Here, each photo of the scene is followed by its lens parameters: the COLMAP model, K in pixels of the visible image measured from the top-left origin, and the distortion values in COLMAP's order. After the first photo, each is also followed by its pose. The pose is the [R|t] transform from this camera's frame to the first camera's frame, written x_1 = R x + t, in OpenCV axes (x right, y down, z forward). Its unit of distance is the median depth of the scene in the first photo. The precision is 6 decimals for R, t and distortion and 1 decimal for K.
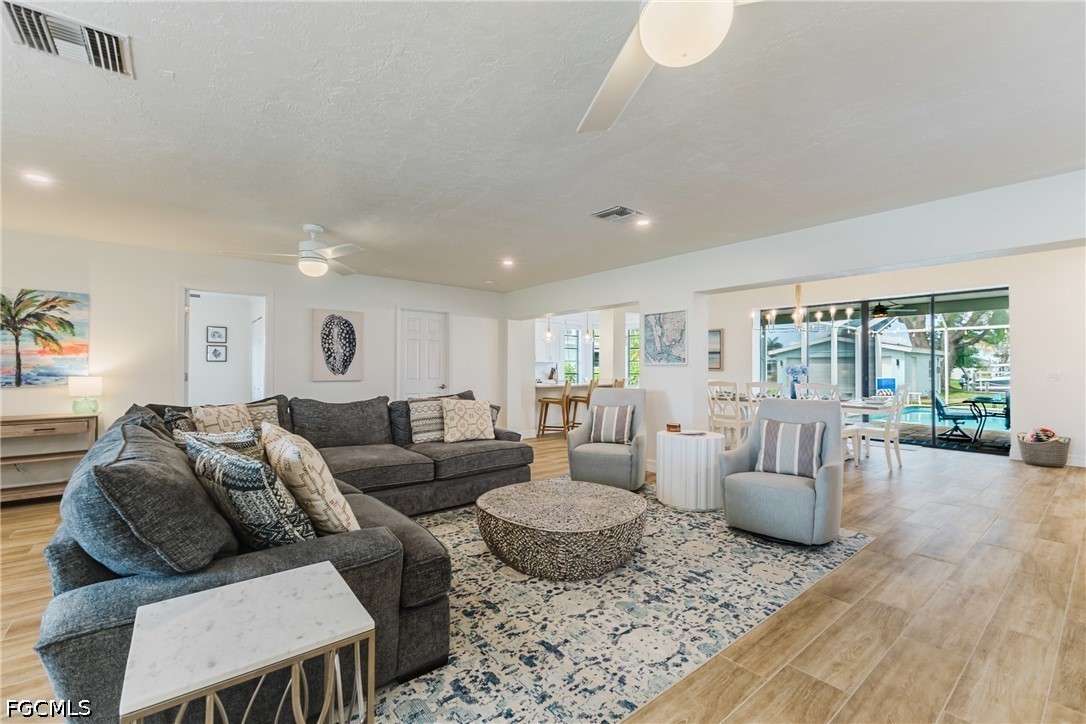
lens RADIAL K [[463.7, 0, 546.4], [0, 463.7, 364.9], [0, 0, 1]] dist [0.011549, -0.001812]
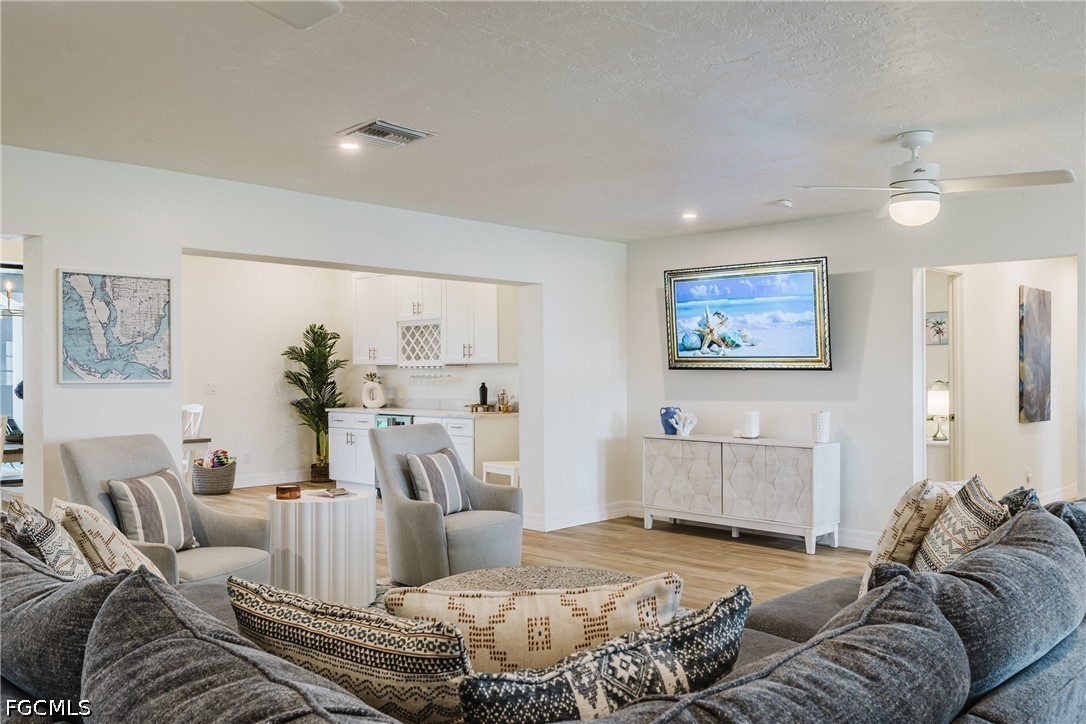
lens RADIAL K [[897.9, 0, 542.5], [0, 897.9, 364.2], [0, 0, 1]] dist [0.001315, -0.013224]
pose [[-0.145636, 0.008753, 0.989300, -4.182268], [-0.002661, 0.999954, -0.009239, -0.073132], [-0.989335, -0.003978, -0.145606, 3.965065]]
